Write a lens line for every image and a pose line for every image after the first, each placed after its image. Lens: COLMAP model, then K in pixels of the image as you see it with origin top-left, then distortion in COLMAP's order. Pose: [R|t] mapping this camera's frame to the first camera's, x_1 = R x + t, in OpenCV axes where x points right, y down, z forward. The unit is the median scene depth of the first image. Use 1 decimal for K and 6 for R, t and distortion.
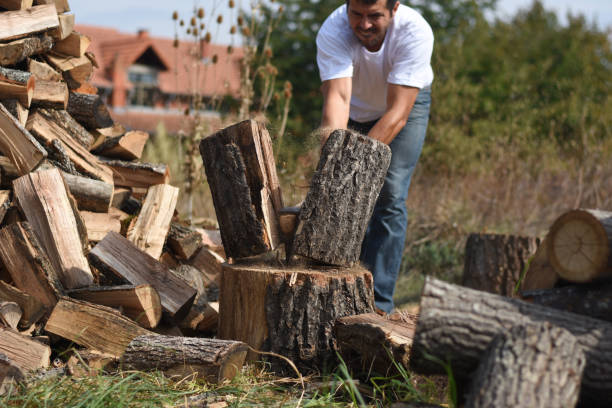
lens RADIAL K [[1358.9, 0, 308.9], [0, 1358.9, 201.2], [0, 0, 1]] dist [-0.110955, 0.000000]
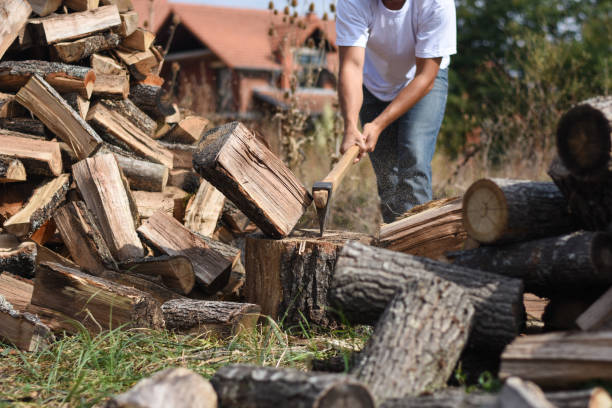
lens RADIAL K [[1358.9, 0, 305.1], [0, 1358.9, 205.2], [0, 0, 1]] dist [-0.110955, 0.000000]
pose [[0.990574, -0.020898, -0.135378, 0.141155], [0.023427, 0.999579, 0.017114, 0.003821], [0.134963, -0.020124, 0.990646, -0.100993]]
